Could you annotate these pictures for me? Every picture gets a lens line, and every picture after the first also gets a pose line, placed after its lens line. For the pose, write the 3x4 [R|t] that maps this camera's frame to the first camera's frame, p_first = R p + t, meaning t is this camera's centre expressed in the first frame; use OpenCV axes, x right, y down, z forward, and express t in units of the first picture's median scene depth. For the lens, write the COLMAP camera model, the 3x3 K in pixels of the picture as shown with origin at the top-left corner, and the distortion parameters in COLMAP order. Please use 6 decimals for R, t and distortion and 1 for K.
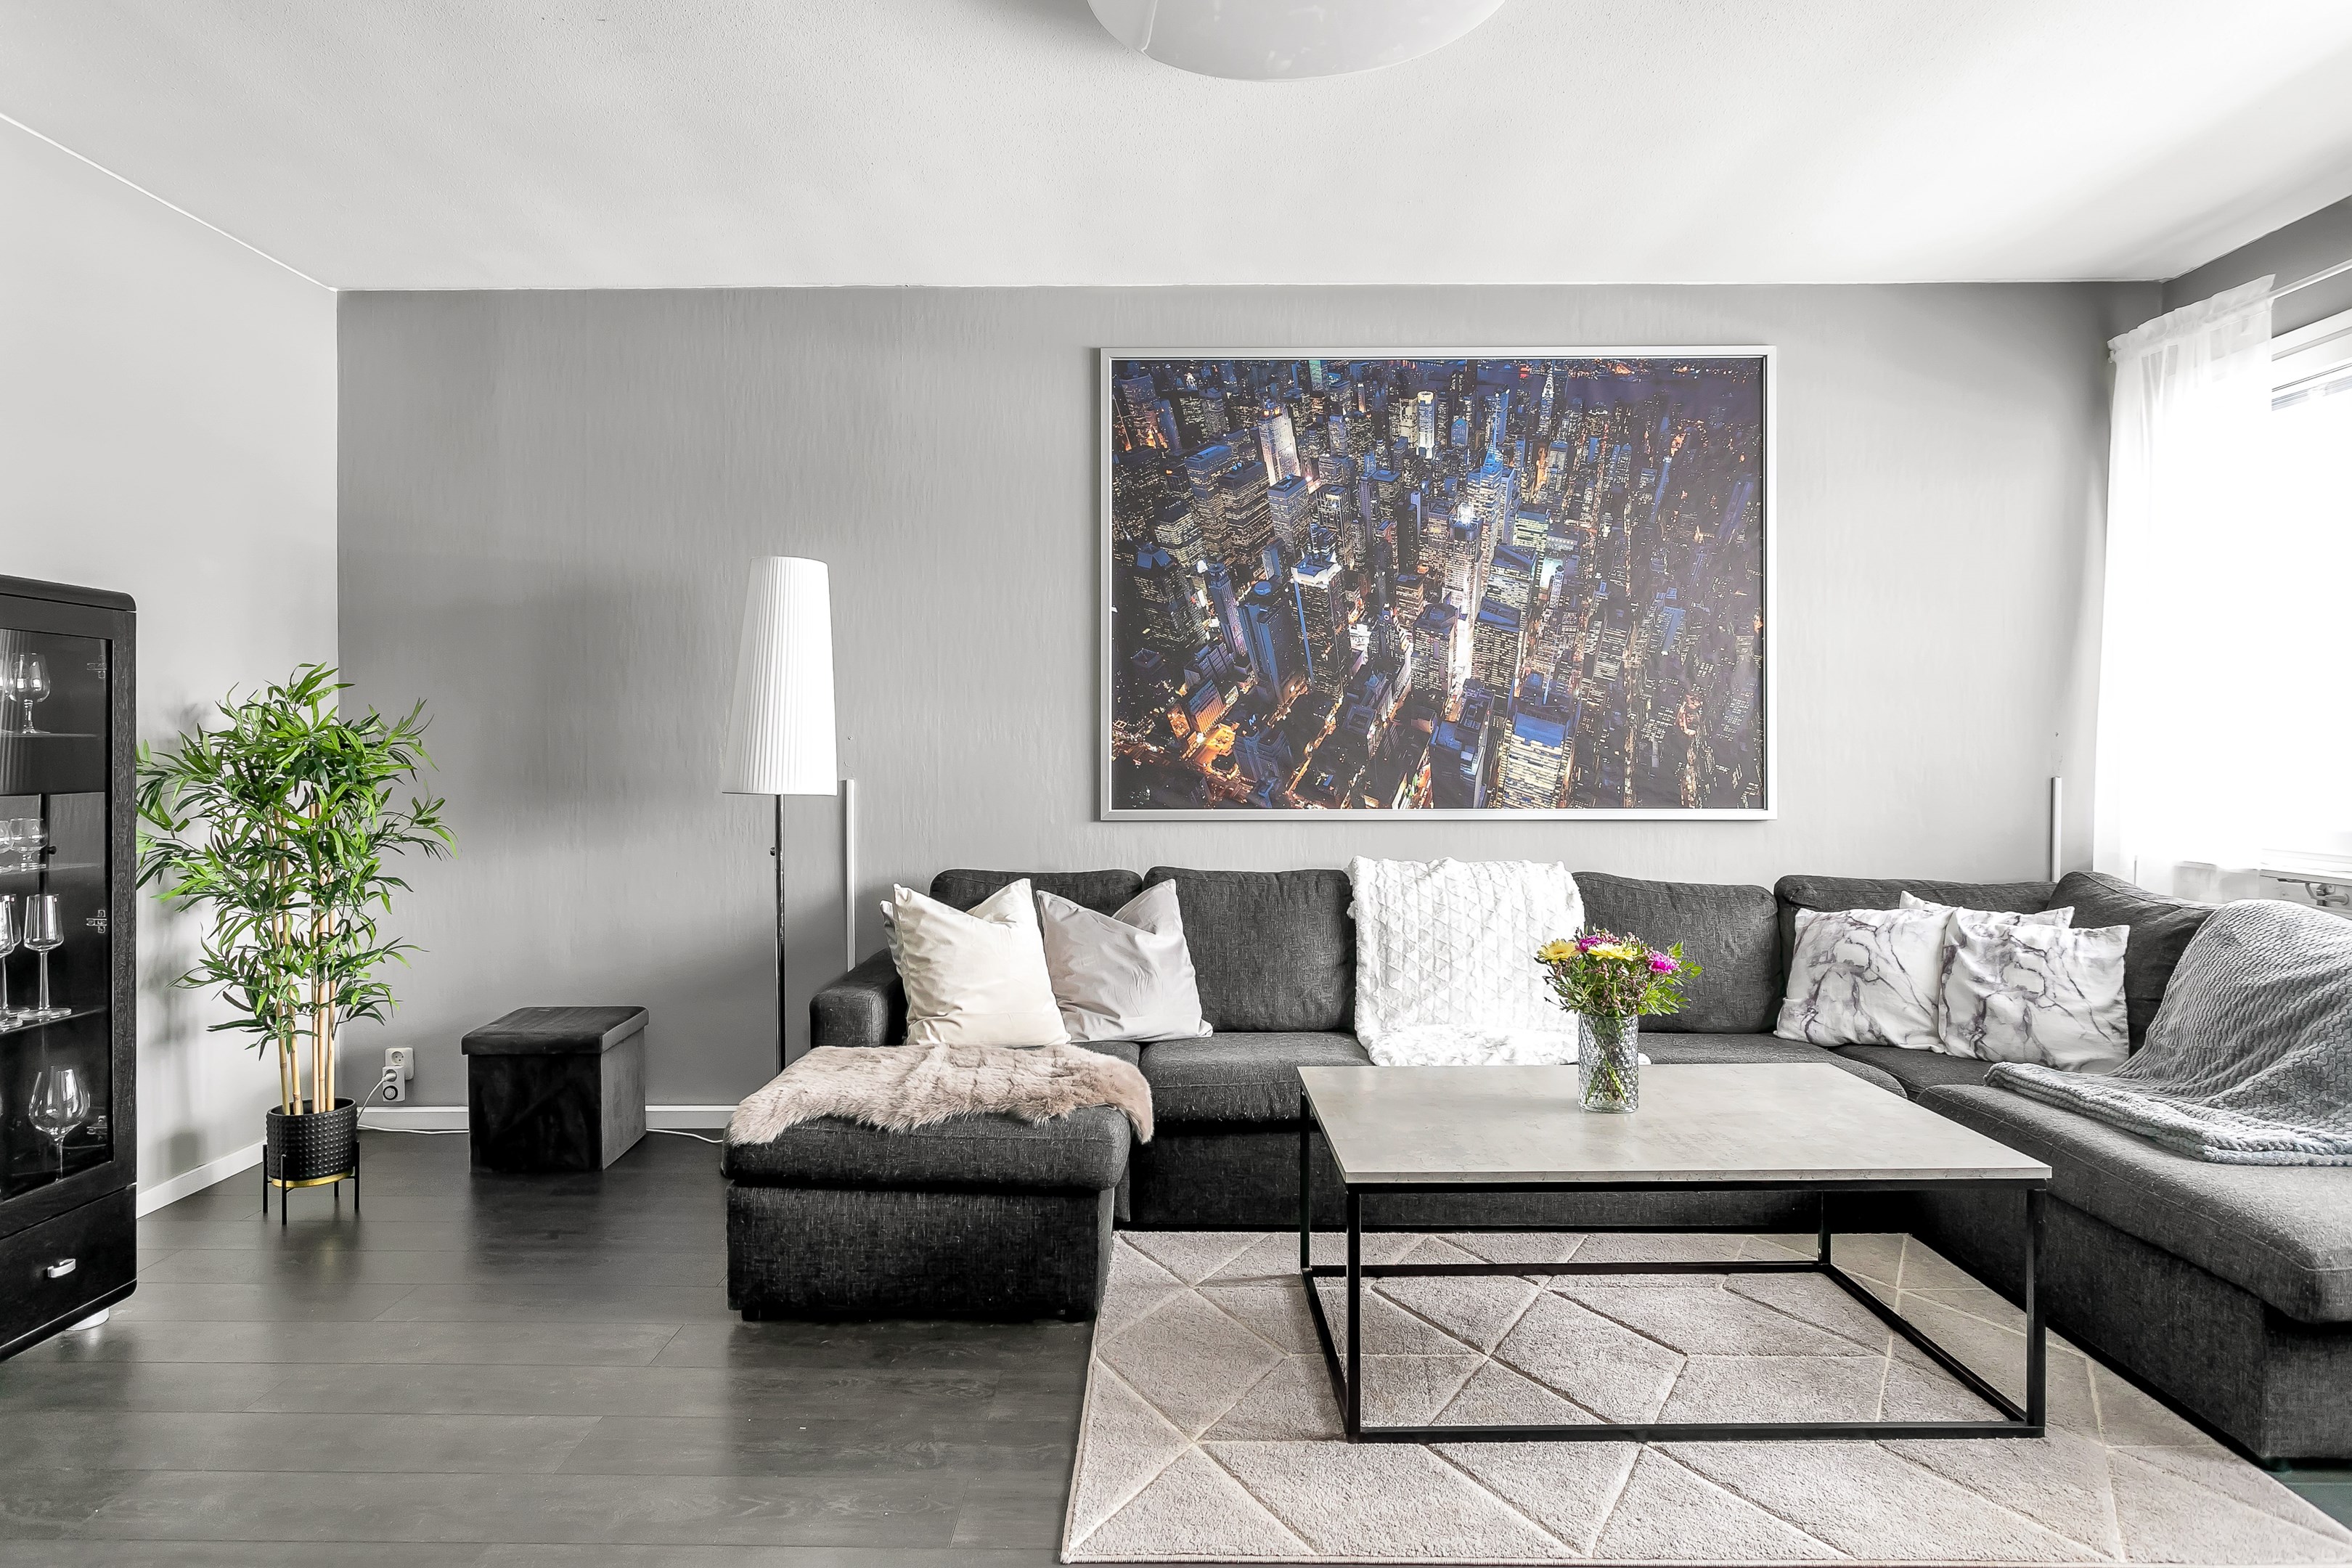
lens RADIAL K [[1445.4, 0, 1178.2], [0, 1445.4, 771.7], [0, 0, 1]] dist [0.000045, 0.001085]
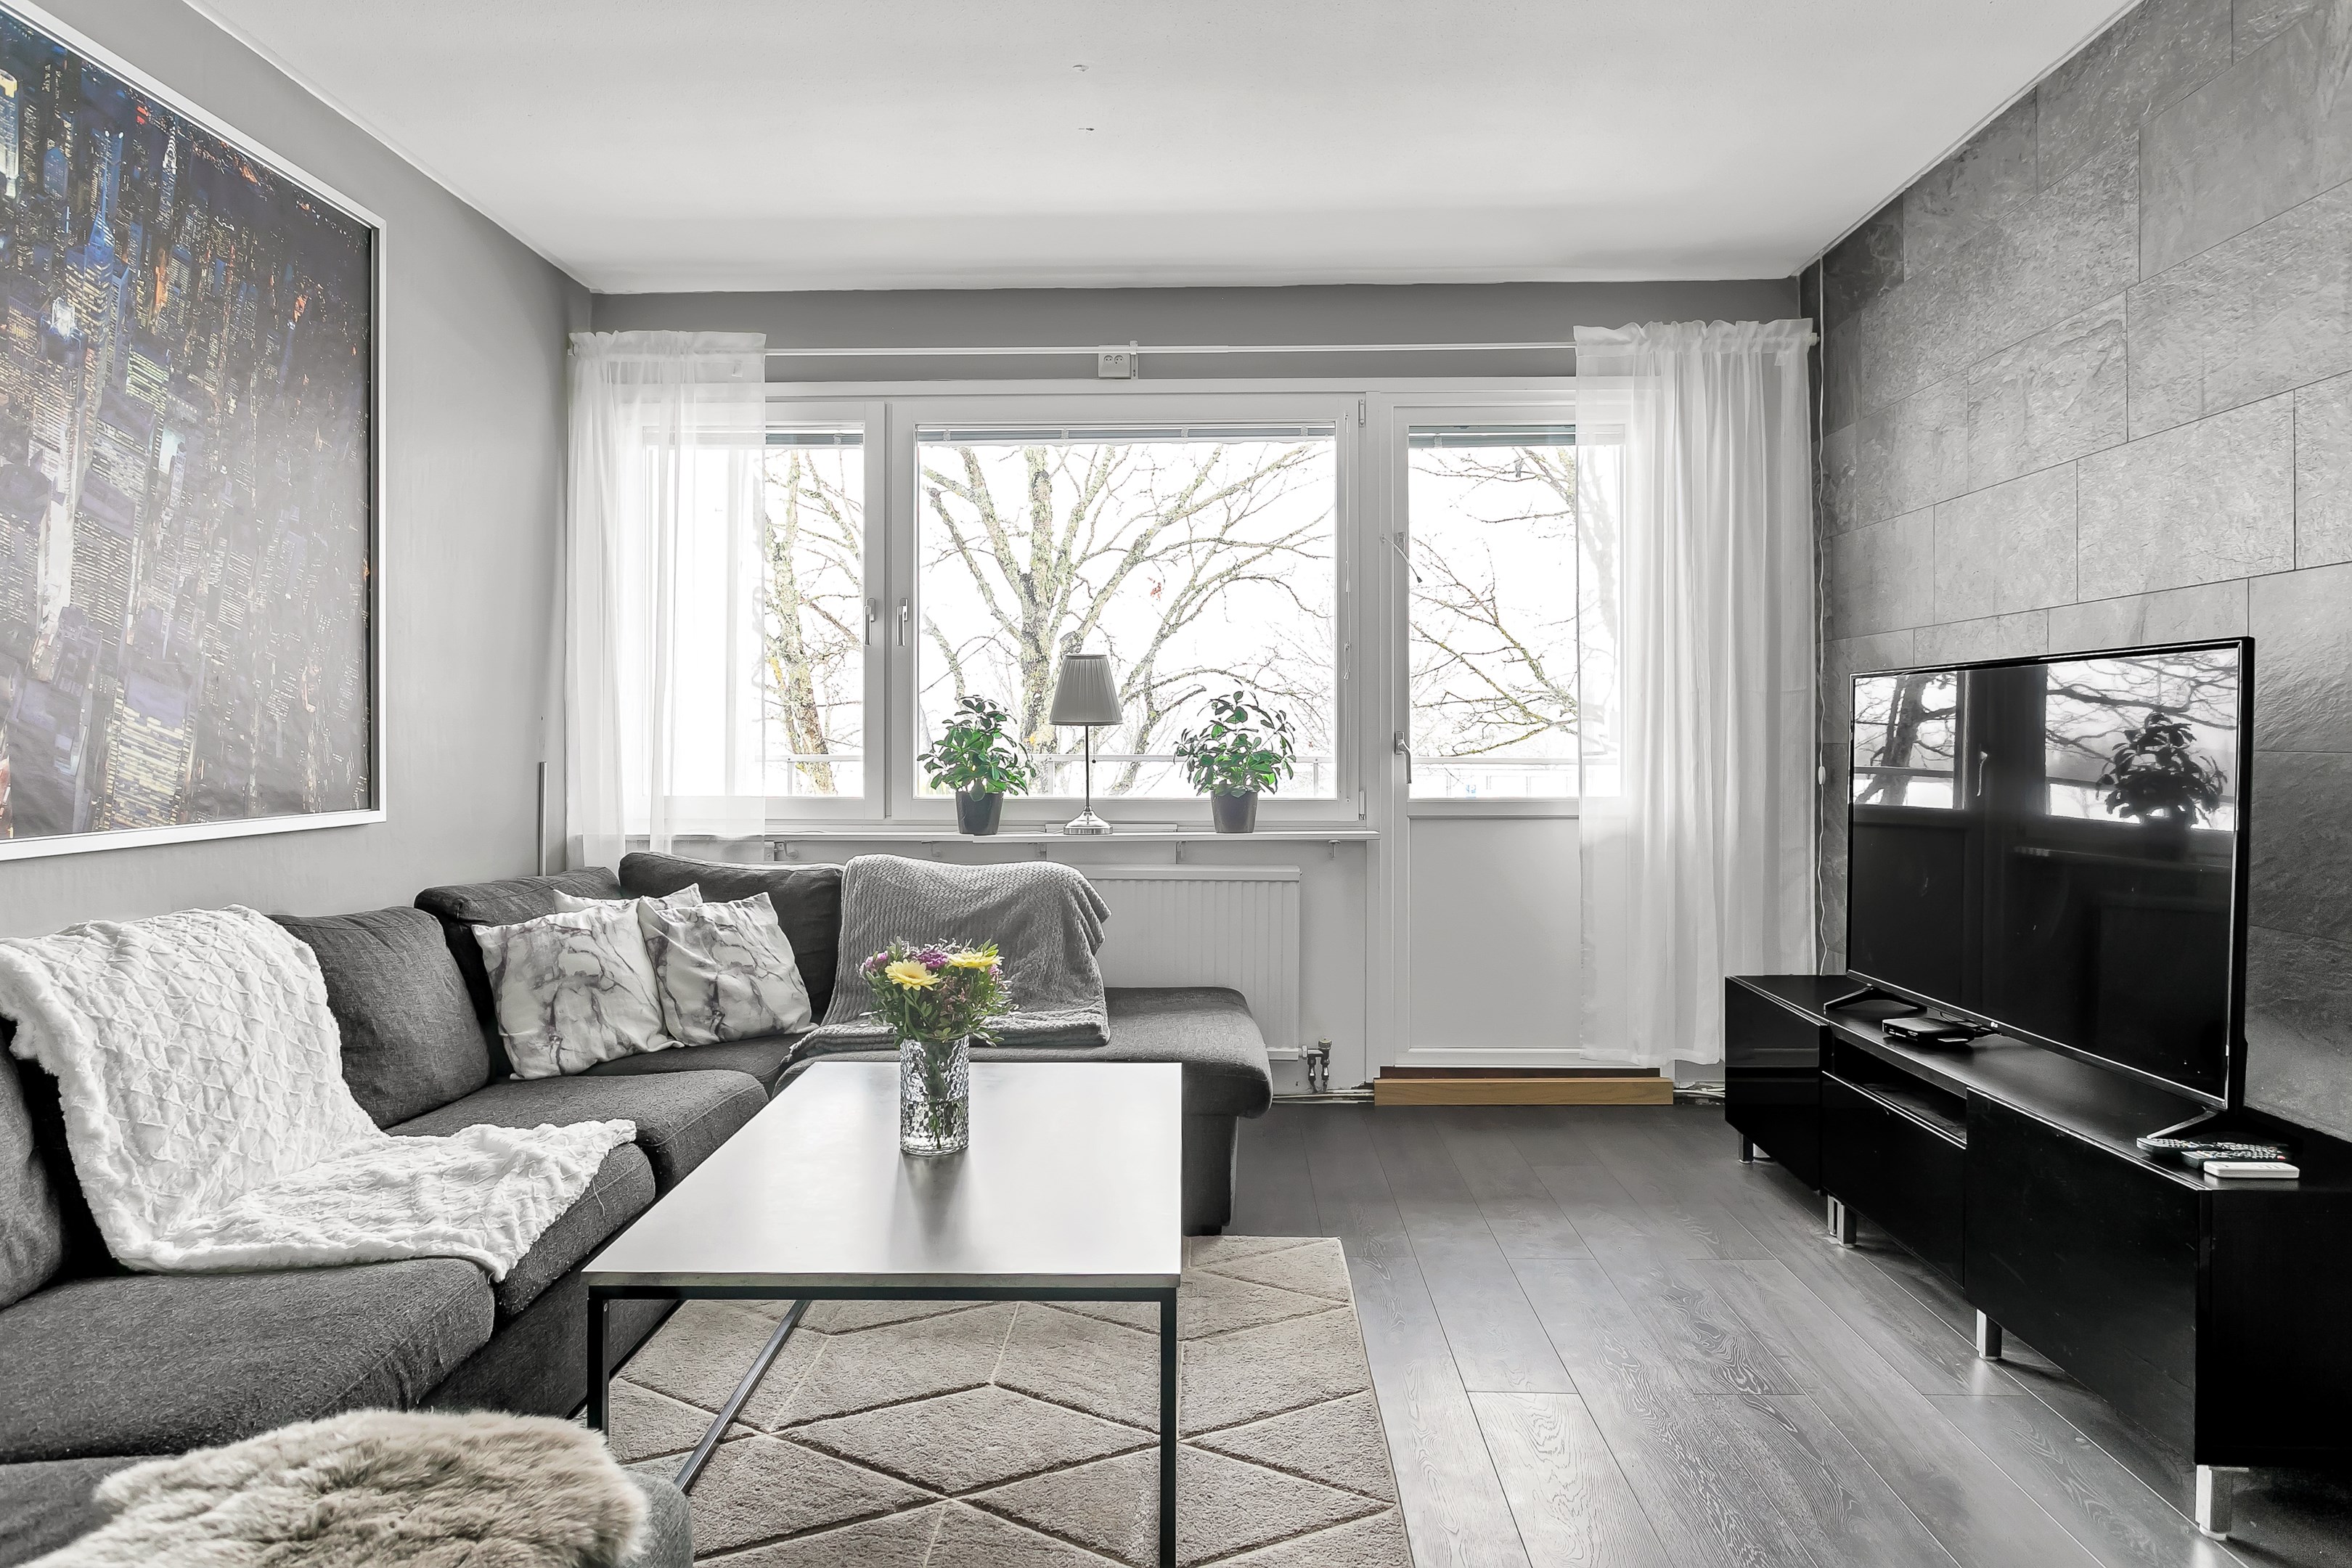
lens RADIAL K [[1445.4, 0, 1187.2], [0, 1445.4, 746.7], [0, 0, 1]] dist [0.000045, 0.001085]
pose [[0.010883, -0.006659, 0.999919, -0.369394], [0.015969, 0.999851, 0.006484, -0.005780], [-0.999813, 0.015897, 0.010988, 0.553528]]
